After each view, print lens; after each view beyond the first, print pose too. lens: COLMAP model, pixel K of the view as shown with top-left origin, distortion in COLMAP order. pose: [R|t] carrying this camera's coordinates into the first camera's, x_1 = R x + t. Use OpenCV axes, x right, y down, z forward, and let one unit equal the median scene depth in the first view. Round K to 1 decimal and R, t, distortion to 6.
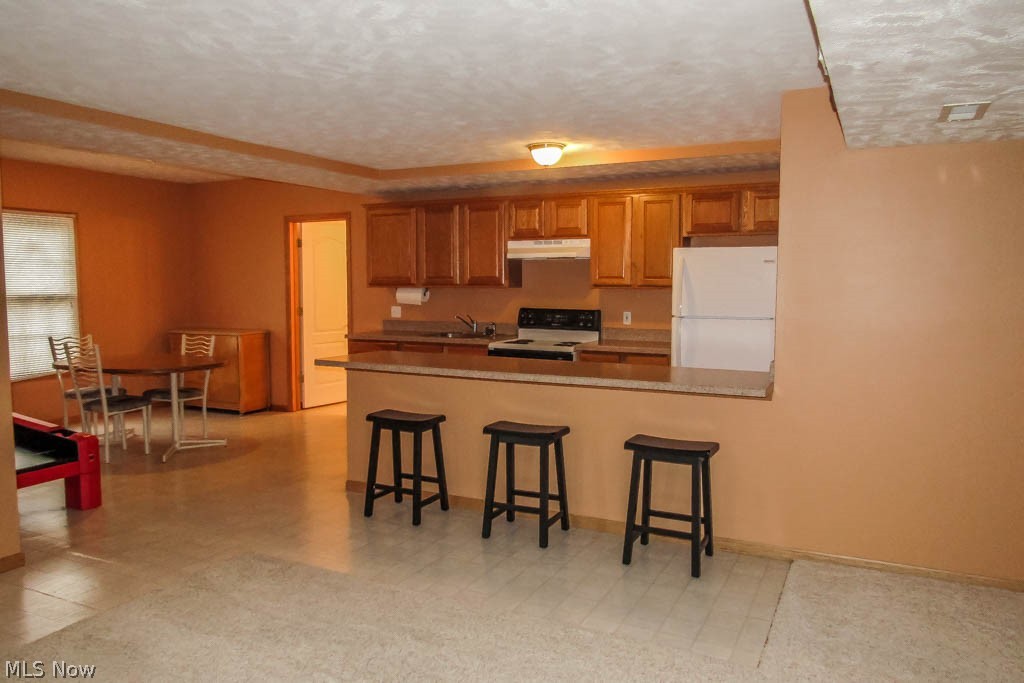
lens RADIAL K [[758.5, 0, 512.0], [0, 758.5, 341.5], [0, 0, 1]] dist [-0.031614, 0.004876]
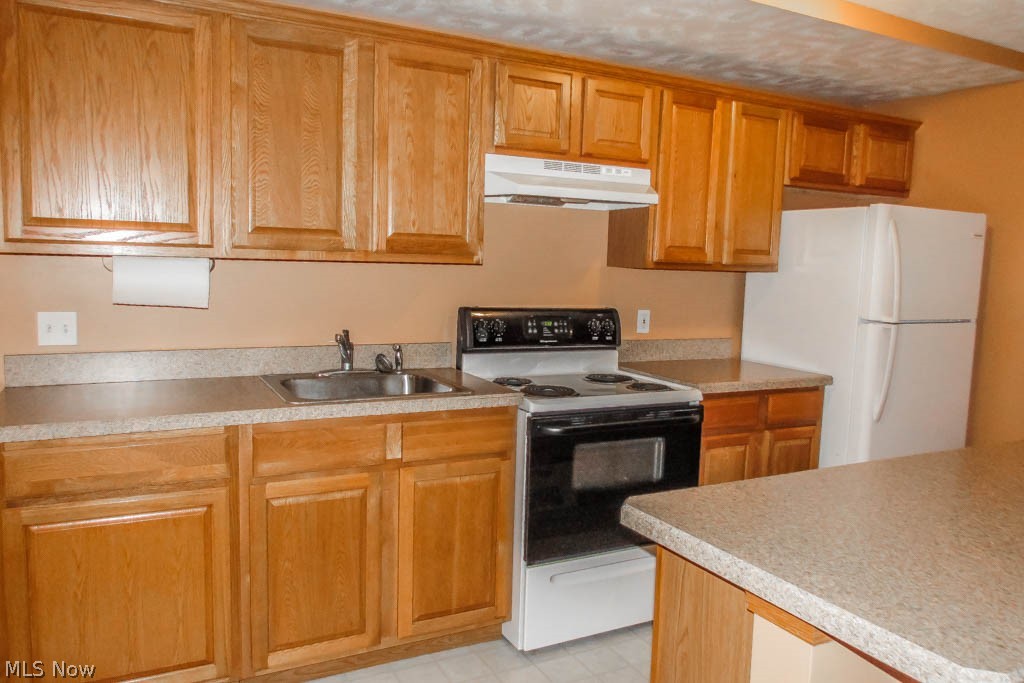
lens RADIAL K [[758.5, 0, 512.0], [0, 758.5, 341.5], [0, 0, 1]] dist [-0.031614, 0.004876]
pose [[0.596306, -0.071824, 0.799537, -0.349509], [0.028176, 0.997248, 0.068571, -0.056916], [-0.802262, -0.018362, 0.596689, 0.745519]]
